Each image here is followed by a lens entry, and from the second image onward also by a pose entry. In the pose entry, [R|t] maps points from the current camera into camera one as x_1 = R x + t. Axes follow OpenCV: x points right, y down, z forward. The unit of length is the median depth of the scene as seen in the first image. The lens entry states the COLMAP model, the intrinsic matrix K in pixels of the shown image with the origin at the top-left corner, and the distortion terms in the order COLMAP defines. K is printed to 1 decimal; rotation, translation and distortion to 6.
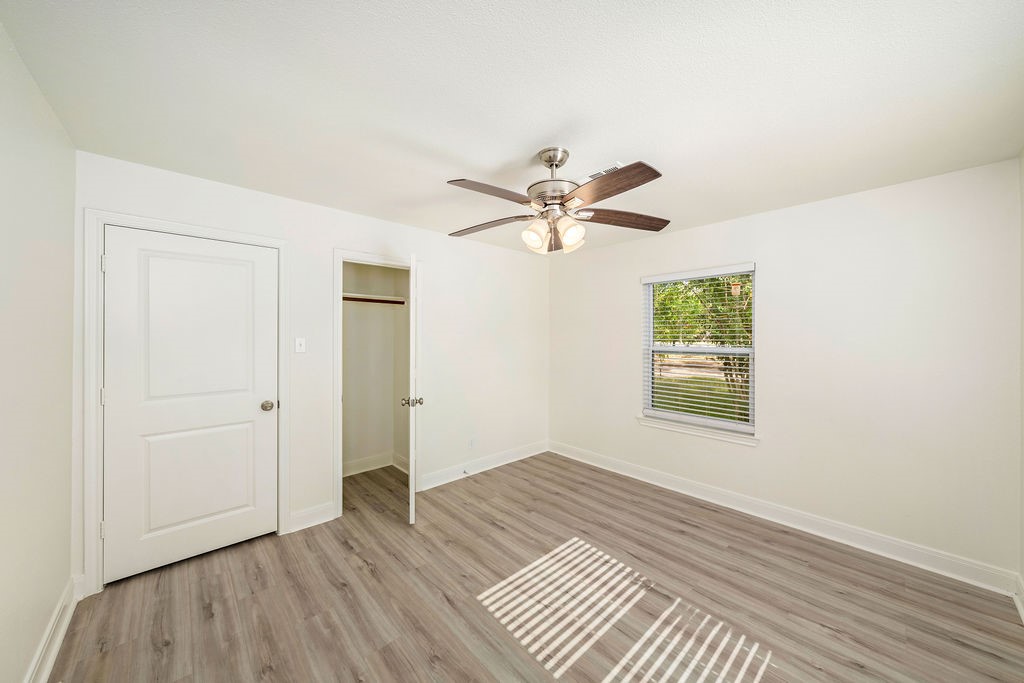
lens RADIAL K [[368.2, 0, 510.9], [0, 368.2, 337.1], [0, 0, 1]] dist [-0.000936, 0.000016]
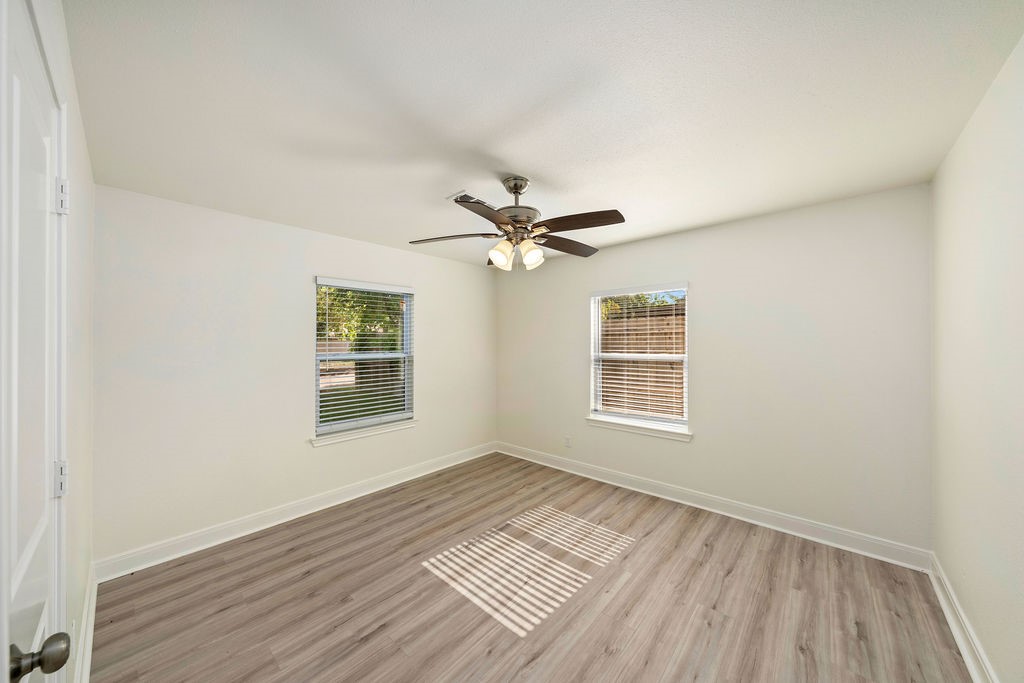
lens RADIAL K [[368.2, 0, 510.9], [0, 368.2, 337.1], [0, 0, 1]] dist [-0.000936, 0.000016]
pose [[-0.123425, 0.010452, 0.992299, -0.827106], [0.009240, 0.999913, -0.009383, -0.014147], [-0.992311, 0.008011, -0.123511, 0.942178]]
